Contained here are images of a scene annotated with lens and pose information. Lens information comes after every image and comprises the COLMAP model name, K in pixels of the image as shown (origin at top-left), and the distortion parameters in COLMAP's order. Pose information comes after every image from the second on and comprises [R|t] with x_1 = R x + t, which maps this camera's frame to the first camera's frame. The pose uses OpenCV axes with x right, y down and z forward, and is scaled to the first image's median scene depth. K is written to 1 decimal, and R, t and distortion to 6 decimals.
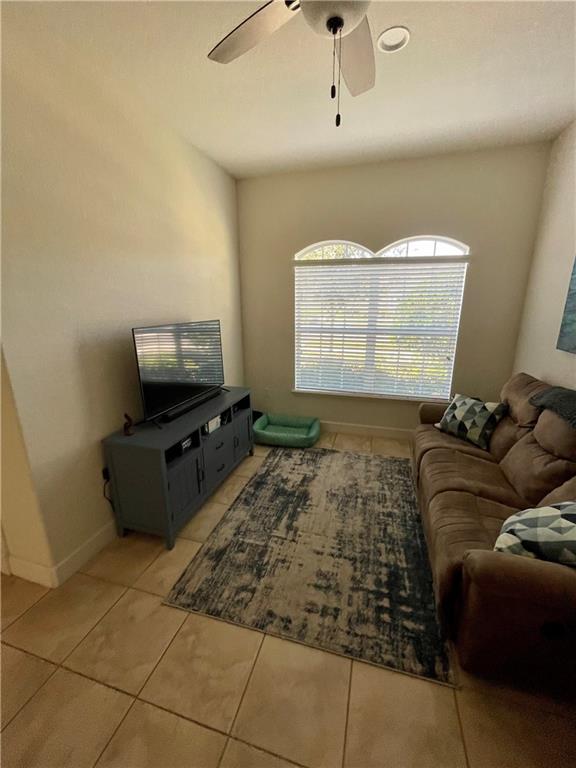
lens RADIAL K [[312.0, 0, 289.5], [0, 312.0, 384.9], [0, 0, 1]] dist [-0.002326, -0.000384]
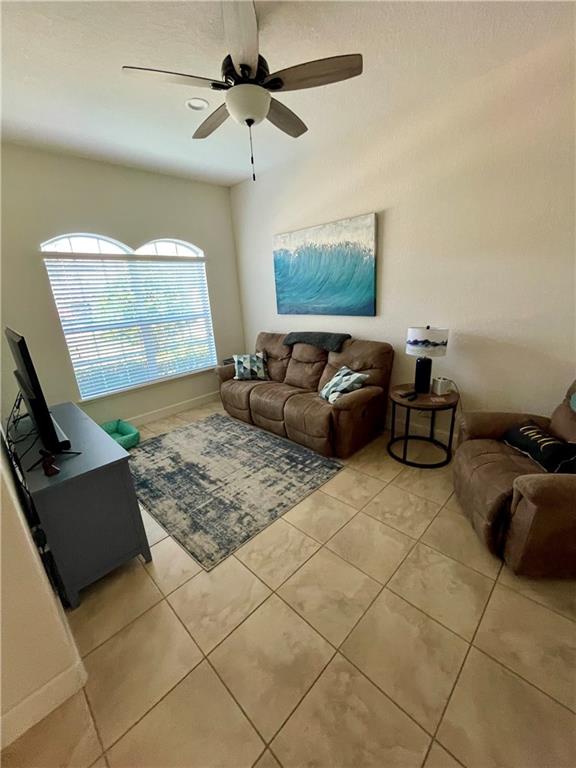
lens RADIAL K [[312.0, 0, 289.5], [0, 312.0, 384.9], [0, 0, 1]] dist [-0.002326, -0.000384]
pose [[0.472052, -0.286418, 0.833745, -0.761596], [0.279245, 0.945630, 0.166750, -0.011836], [-0.836175, 0.154104, 0.526368, 0.069160]]
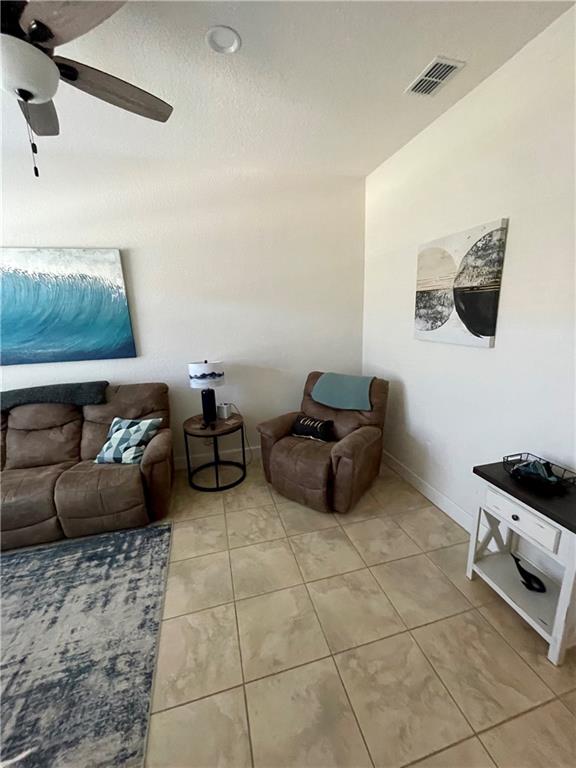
lens RADIAL K [[312.0, 0, 289.5], [0, 312.0, 384.9], [0, 0, 1]] dist [-0.002326, -0.000384]
pose [[-0.523829, -0.172893, 0.834093, -0.753804], [0.252042, 0.903882, 0.345647, -0.151628], [-0.813682, 0.391286, -0.429903, 0.541343]]
